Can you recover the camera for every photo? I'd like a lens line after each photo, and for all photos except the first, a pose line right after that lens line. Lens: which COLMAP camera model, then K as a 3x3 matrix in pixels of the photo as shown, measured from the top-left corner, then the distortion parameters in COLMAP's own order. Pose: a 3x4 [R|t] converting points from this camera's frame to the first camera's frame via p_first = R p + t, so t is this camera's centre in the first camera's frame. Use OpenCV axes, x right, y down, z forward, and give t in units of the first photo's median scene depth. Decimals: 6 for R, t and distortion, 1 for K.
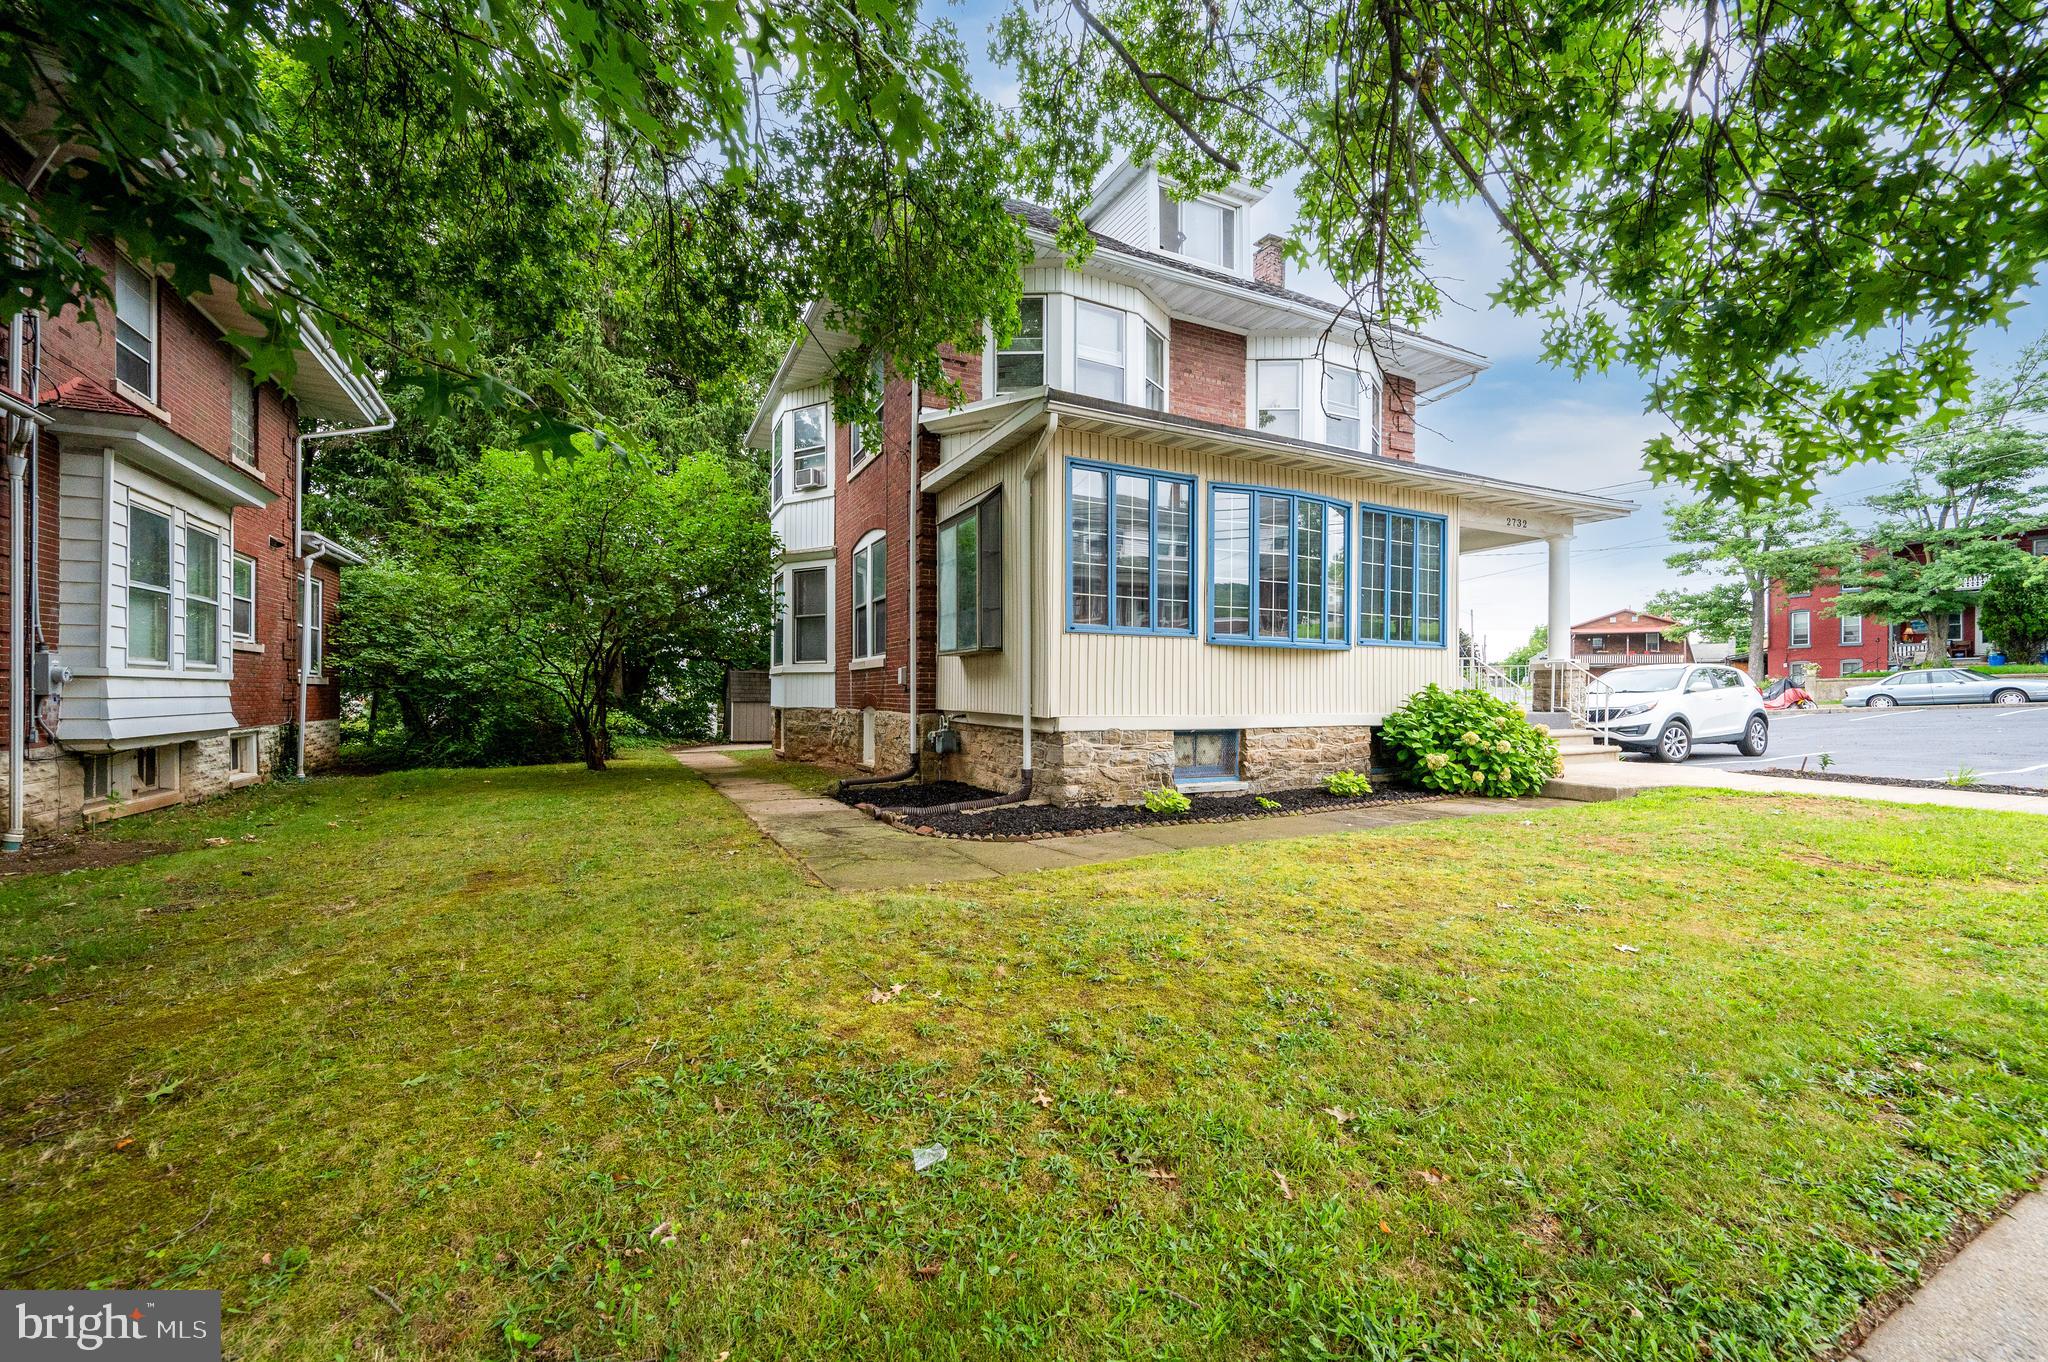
lens RADIAL K [[808.5, 0, 1020.5], [0, 808.5, 705.0], [0, 0, 1]] dist [-0.001942, -0.000230]
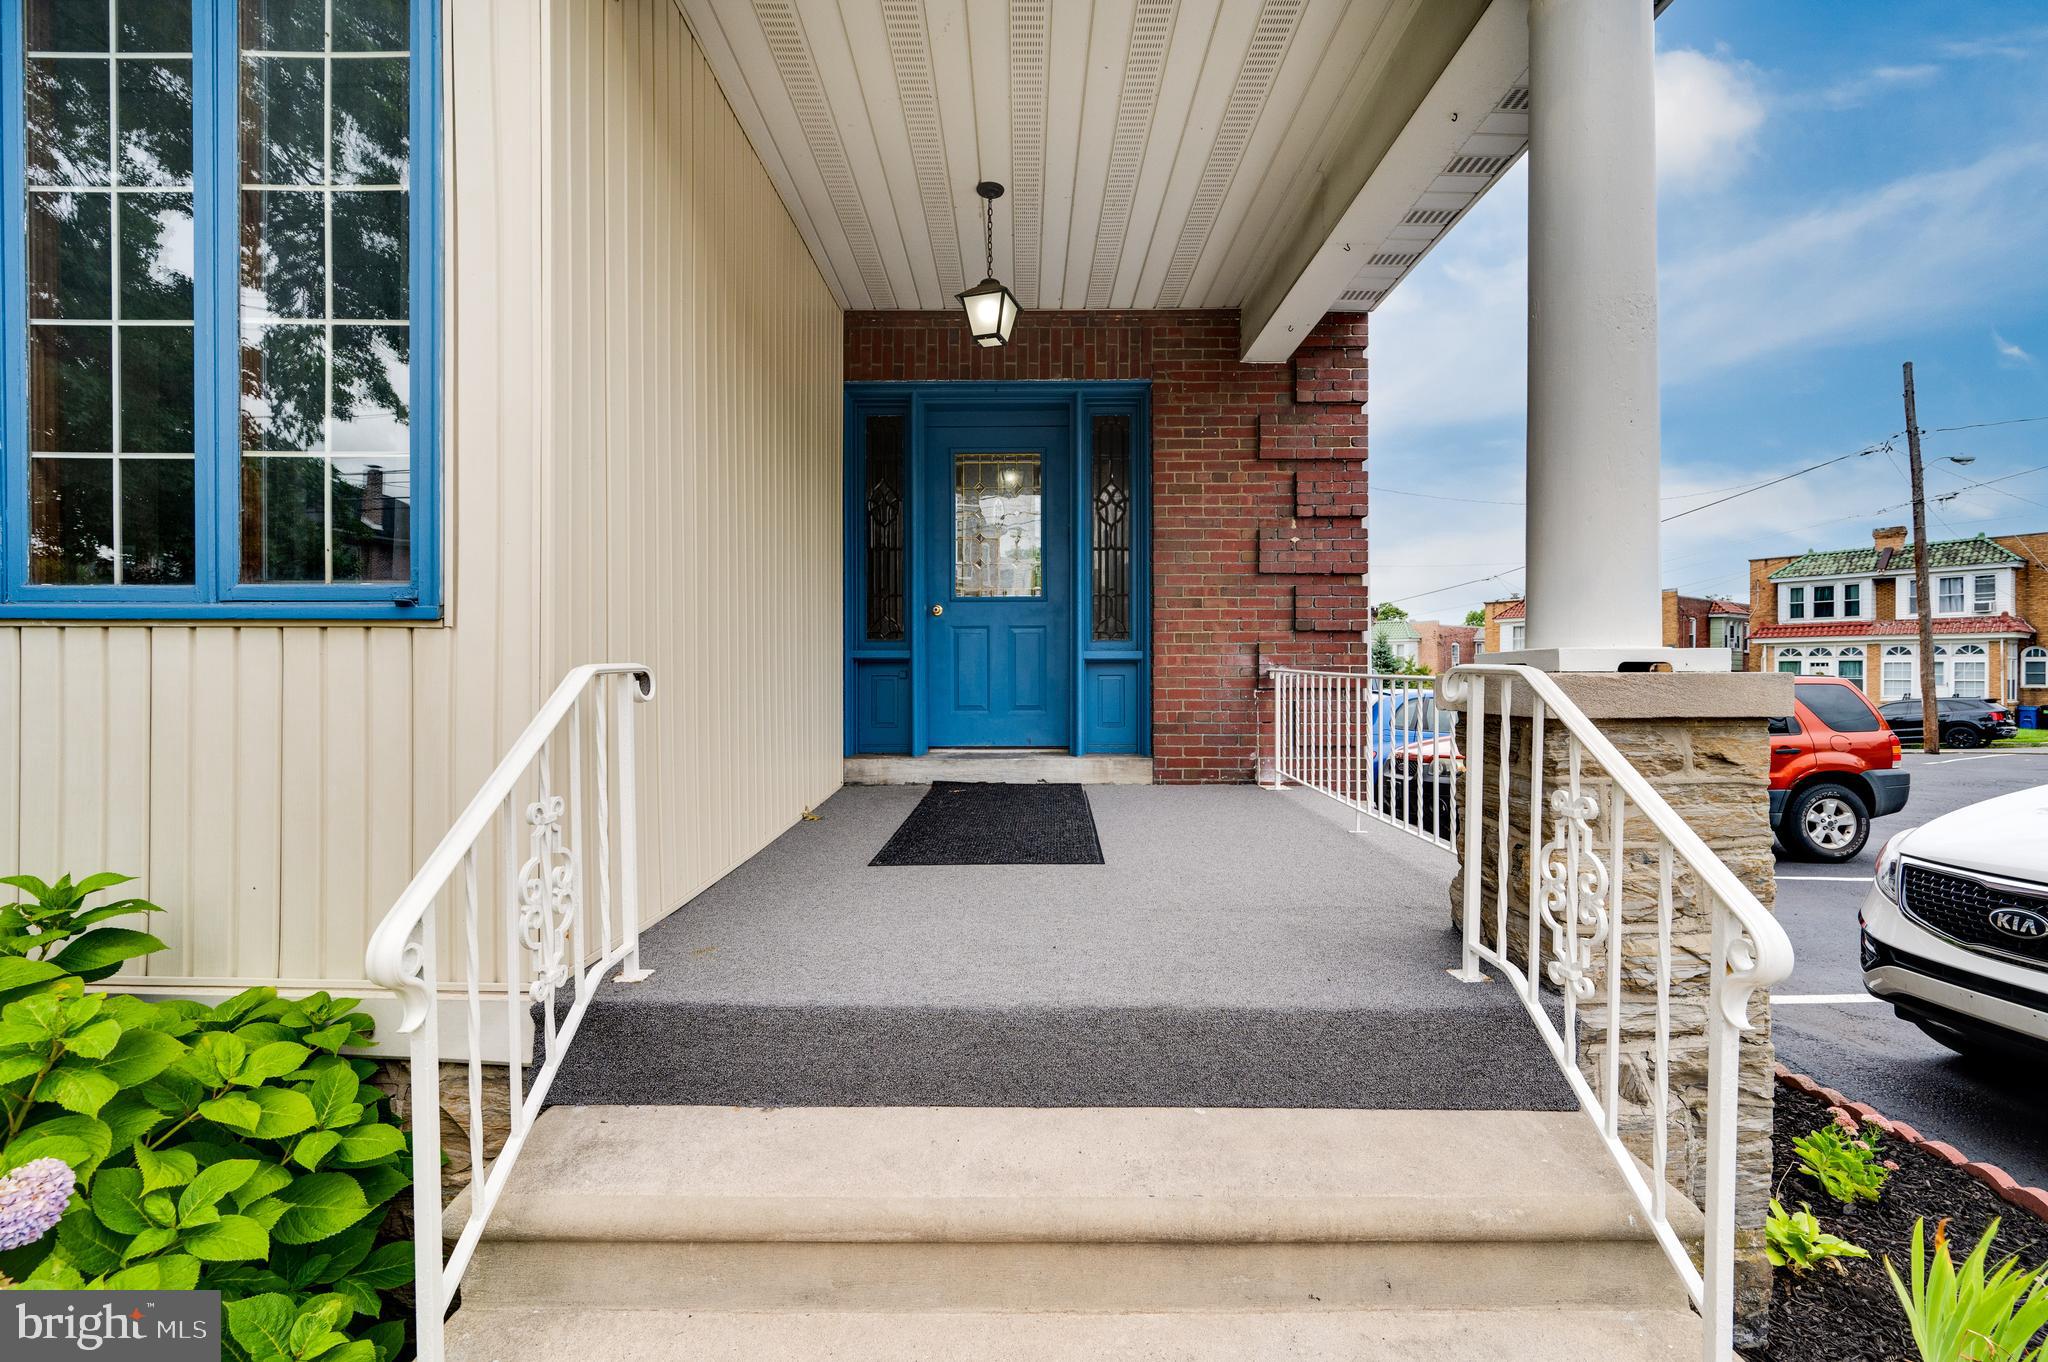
lens RADIAL K [[816.9, 0, 1035.1], [0, 816.9, 680.6], [0, 0, 1]] dist [-0.001140, -0.000521]
pose [[0.897271, -0.000151, -0.441480, 0.840495], [-0.002398, 0.999984, -0.005215, -0.063915], [0.441473, 0.005738, 0.897256, 1.042785]]
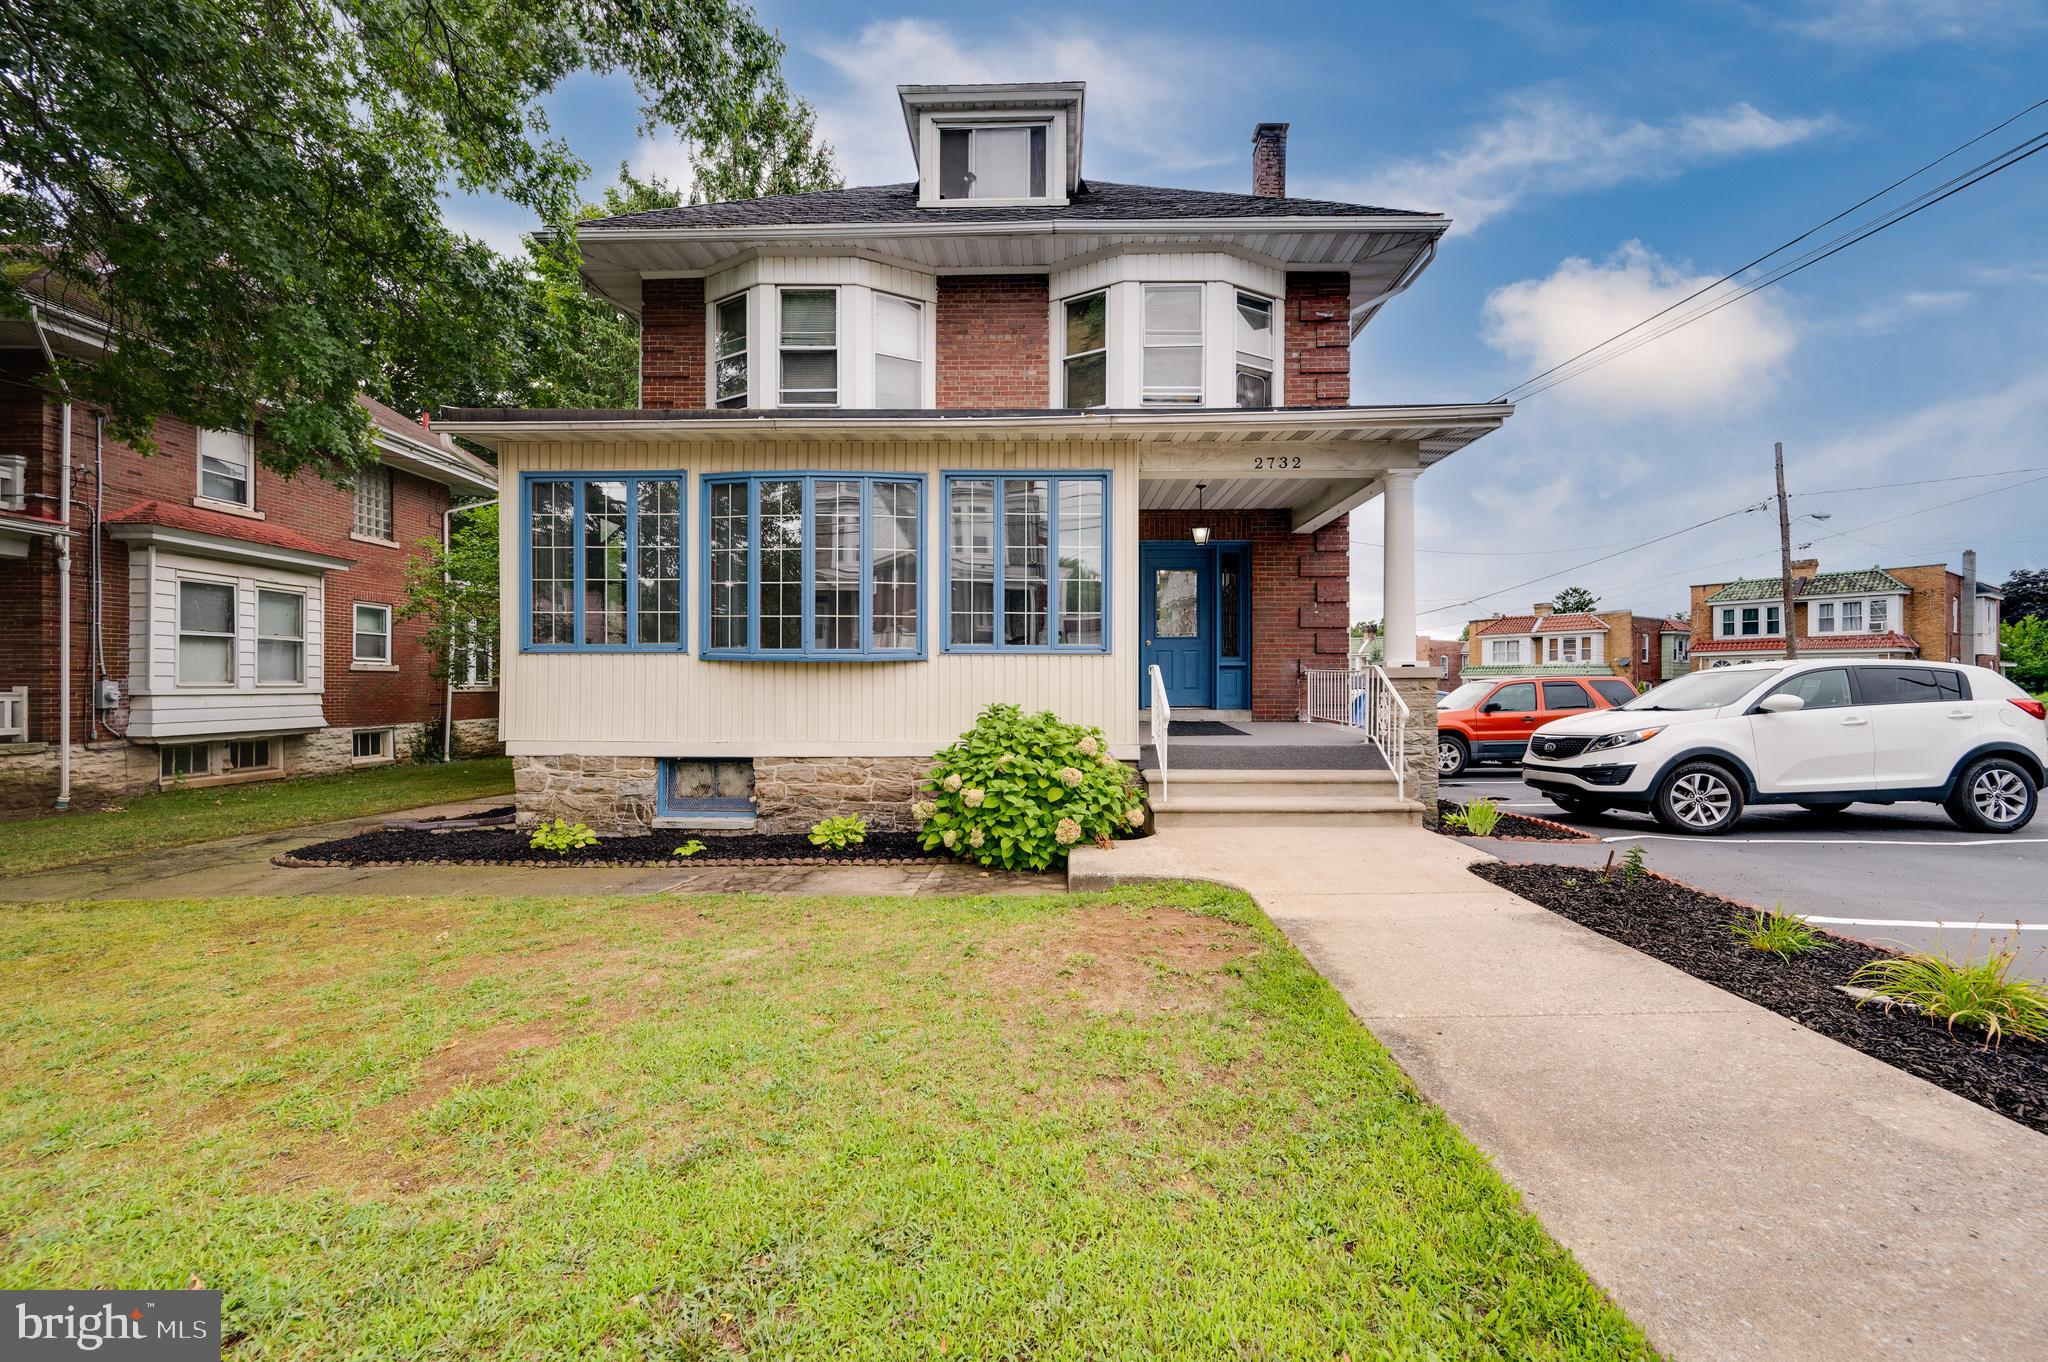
lens RADIAL K [[802.2, 0, 1026.0], [0, 802.2, 688.7], [0, 0, 1]] dist [-0.001041, -0.000310]
pose [[0.886807, -0.000861, -0.462139, 0.920191], [-0.003625, 0.999955, -0.008819, -0.036377], [0.462125, 0.009496, 0.886764, 0.380914]]
